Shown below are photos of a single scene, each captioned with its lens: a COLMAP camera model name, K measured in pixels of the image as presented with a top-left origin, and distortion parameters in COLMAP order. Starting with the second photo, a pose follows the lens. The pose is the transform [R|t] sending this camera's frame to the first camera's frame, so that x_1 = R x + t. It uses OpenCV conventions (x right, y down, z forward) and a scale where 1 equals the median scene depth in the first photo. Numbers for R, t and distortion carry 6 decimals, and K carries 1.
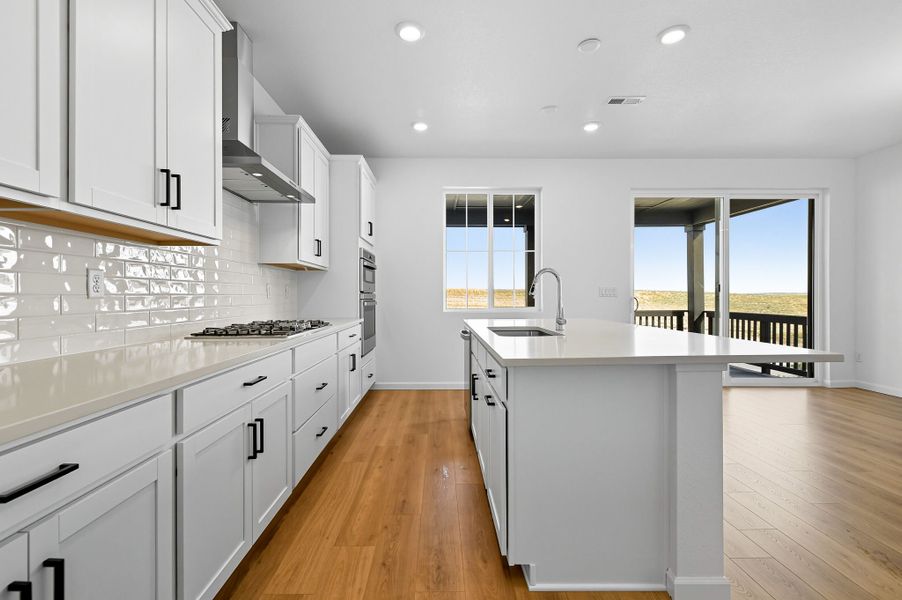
lens RADIAL K [[400.6, 0, 447.0], [0, 400.6, 295.3], [0, 0, 1]] dist [0.020254, 0.000067]
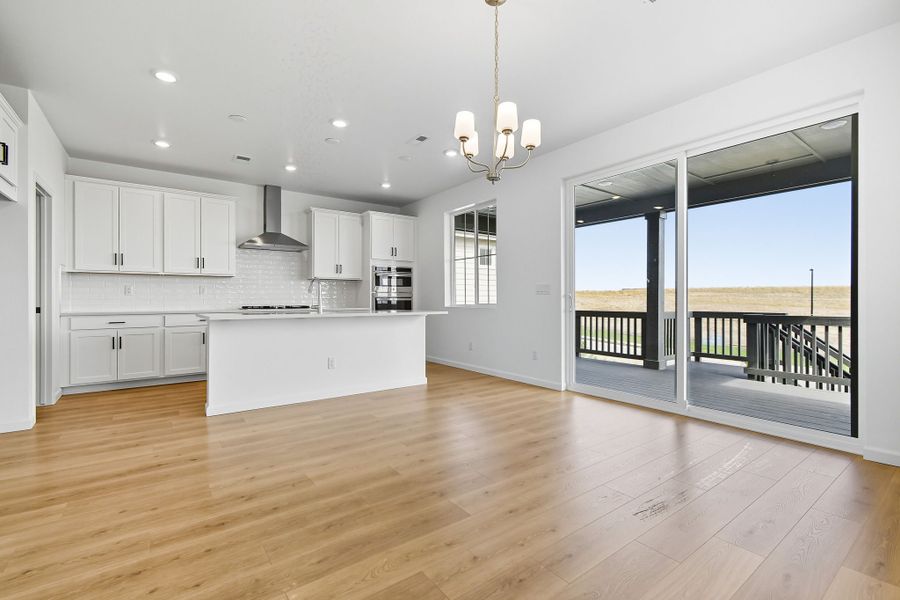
lens RADIAL K [[397.5, 0, 447.0], [0, 397.5, 296.0], [0, 0, 1]] dist [0.000751, 0.000049]
pose [[0.578304, -0.003932, -0.815812, 1.091903], [0.000947, 0.999991, -0.004148, 0.012420], [0.815820, 0.001627, 0.578303, 0.253155]]
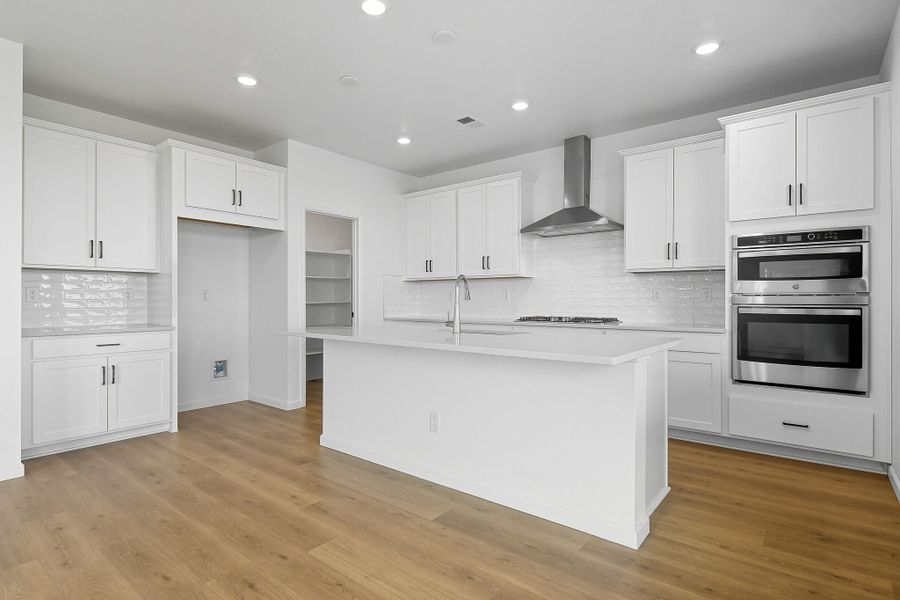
lens RADIAL K [[457.3, 0, 450.0], [0, 457.3, 300.0], [0, 0, 1]] dist [-0.002669, -0.000096]
pose [[-0.635407, 0.001939, -0.772175, 0.655083], [0.001973, 0.999998, 0.000887, 0.000129], [0.772174, -0.000960, -0.635410, 0.953566]]
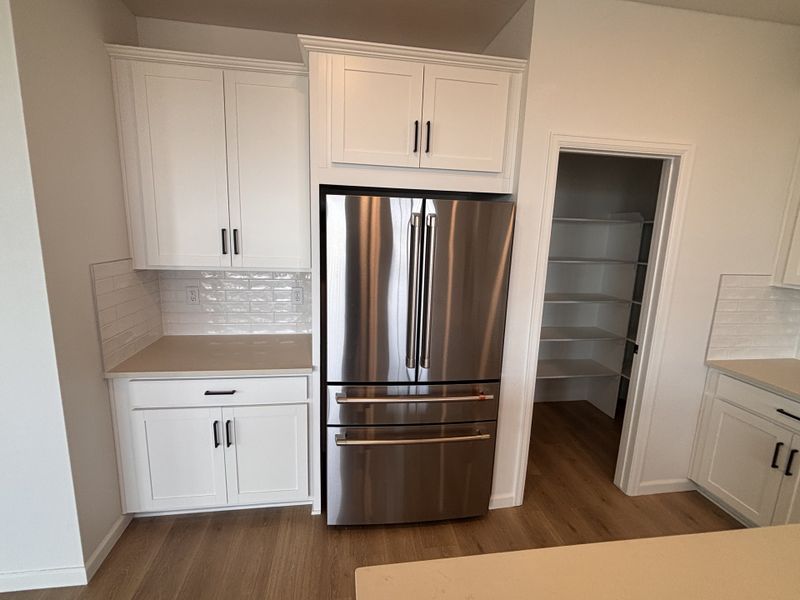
lens RADIAL K [[370.9, 0, 400.0], [0, 370.9, 300.0], [0, 0, 1]] dist [-0.015613, -0.000087]
pose [[-0.990127, -0.009467, -0.139852, 0.302291], [-0.035101, 0.982674, 0.181990, -0.104683], [0.135706, 0.185102, -0.973304, 0.457521]]
